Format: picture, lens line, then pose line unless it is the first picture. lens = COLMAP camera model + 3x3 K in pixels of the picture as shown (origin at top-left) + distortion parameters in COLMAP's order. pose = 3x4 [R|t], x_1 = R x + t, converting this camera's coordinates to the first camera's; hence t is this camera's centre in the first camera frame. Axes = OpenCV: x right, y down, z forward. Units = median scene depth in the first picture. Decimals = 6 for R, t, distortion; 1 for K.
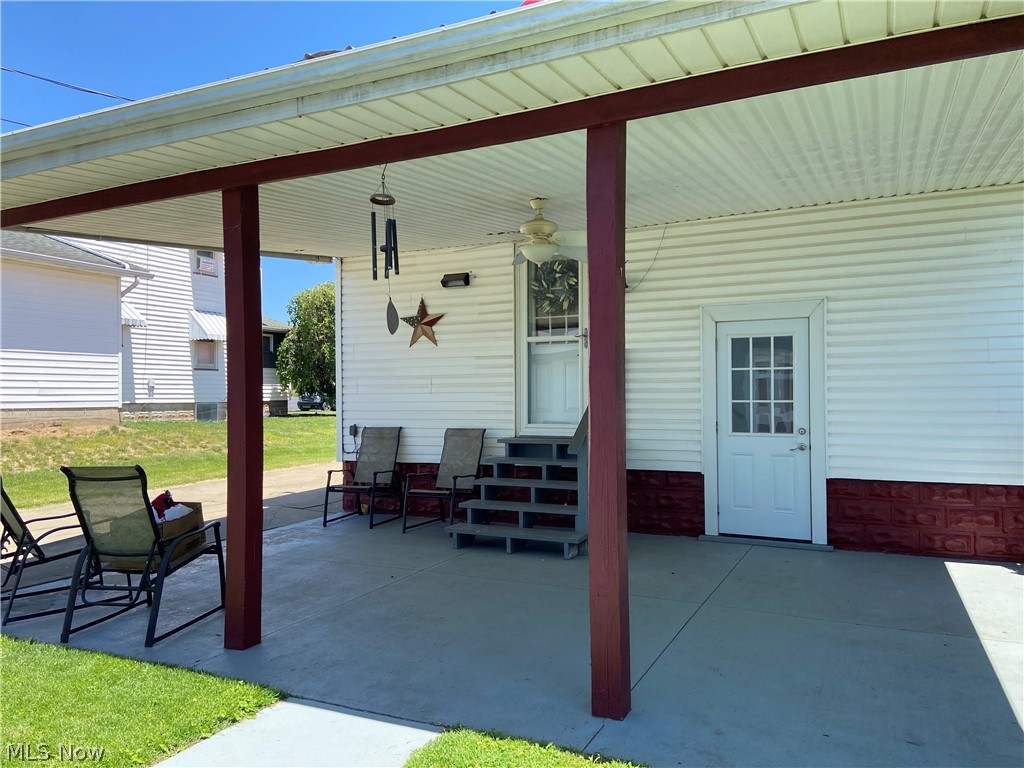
lens RADIAL K [[771.7, 0, 506.0], [0, 771.7, 382.2], [0, 0, 1]] dist [0.118475, -0.143880]
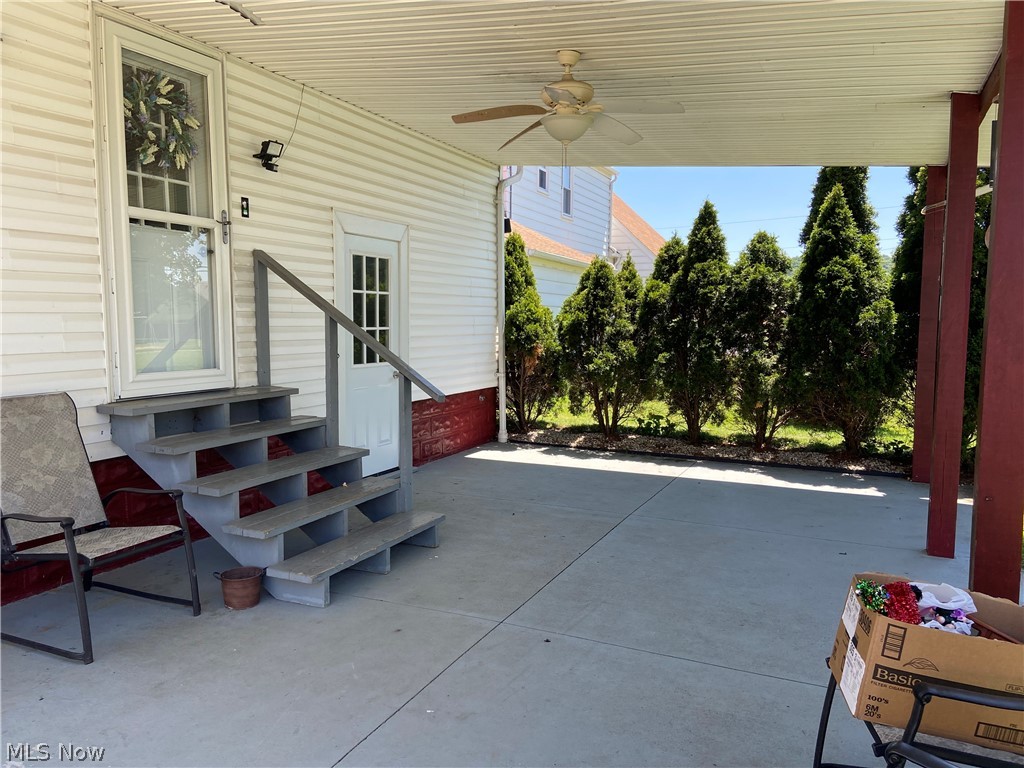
lens RADIAL K [[771.7, 0, 504.0], [0, 771.7, 386.9], [0, 0, 1]] dist [0.118475, -0.143880]
pose [[-0.026256, -0.080772, 0.996387, -0.565428], [-0.016487, 0.996630, 0.080358, 0.016810], [-0.999519, -0.014318, -0.027500, 0.841942]]
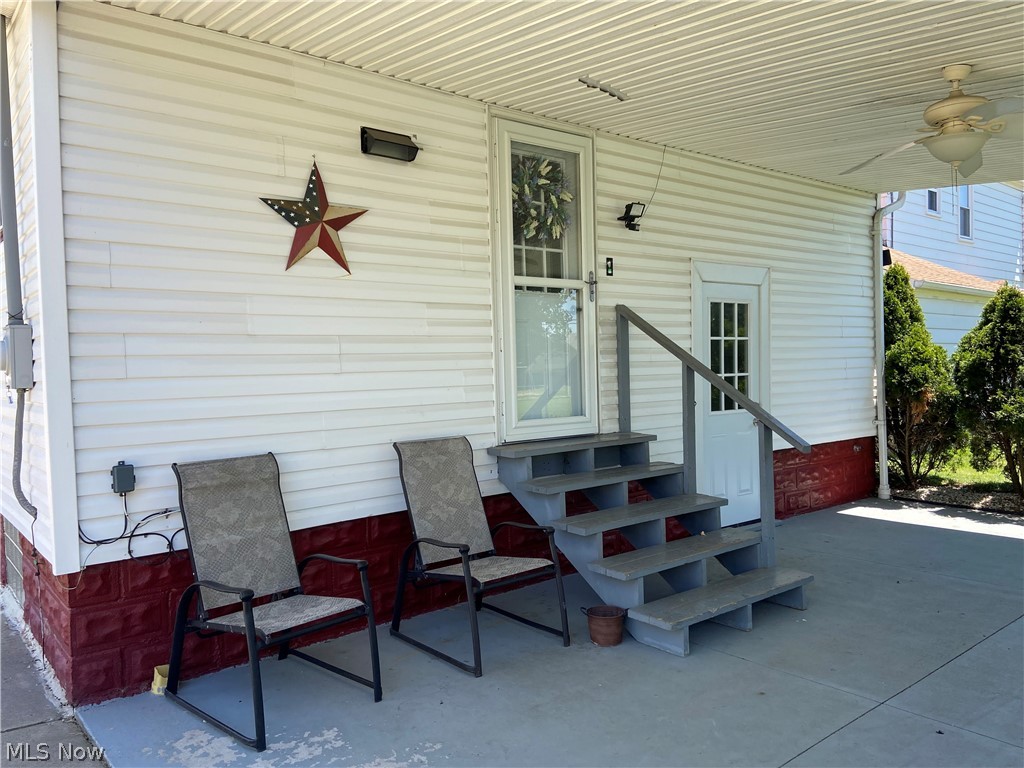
lens RADIAL K [[771.7, 0, 512.8], [0, 771.7, 385.6], [0, 0, 1]] dist [0.118475, -0.143880]
pose [[0.405187, -0.024690, 0.913900, -0.573402], [0.008460, 0.999694, 0.023257, 0.013597], [-0.914195, -0.001692, 0.405272, 0.838313]]
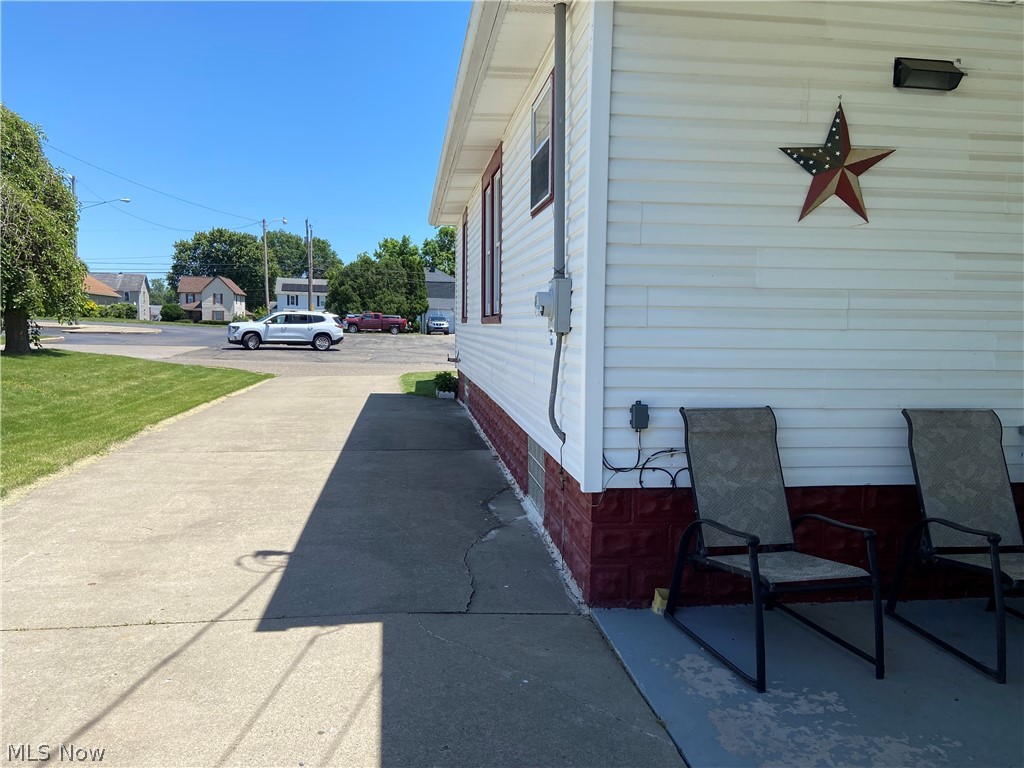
lens RADIAL K [[771.7, 0, 509.3], [0, 771.7, 386.9], [0, 0, 1]] dist [0.118475, -0.143880]
pose [[0.827761, -0.021934, 0.560651, -0.600228], [-0.030435, 0.996009, 0.083901, 0.017513], [-0.560254, -0.086514, 0.823790, 0.865259]]
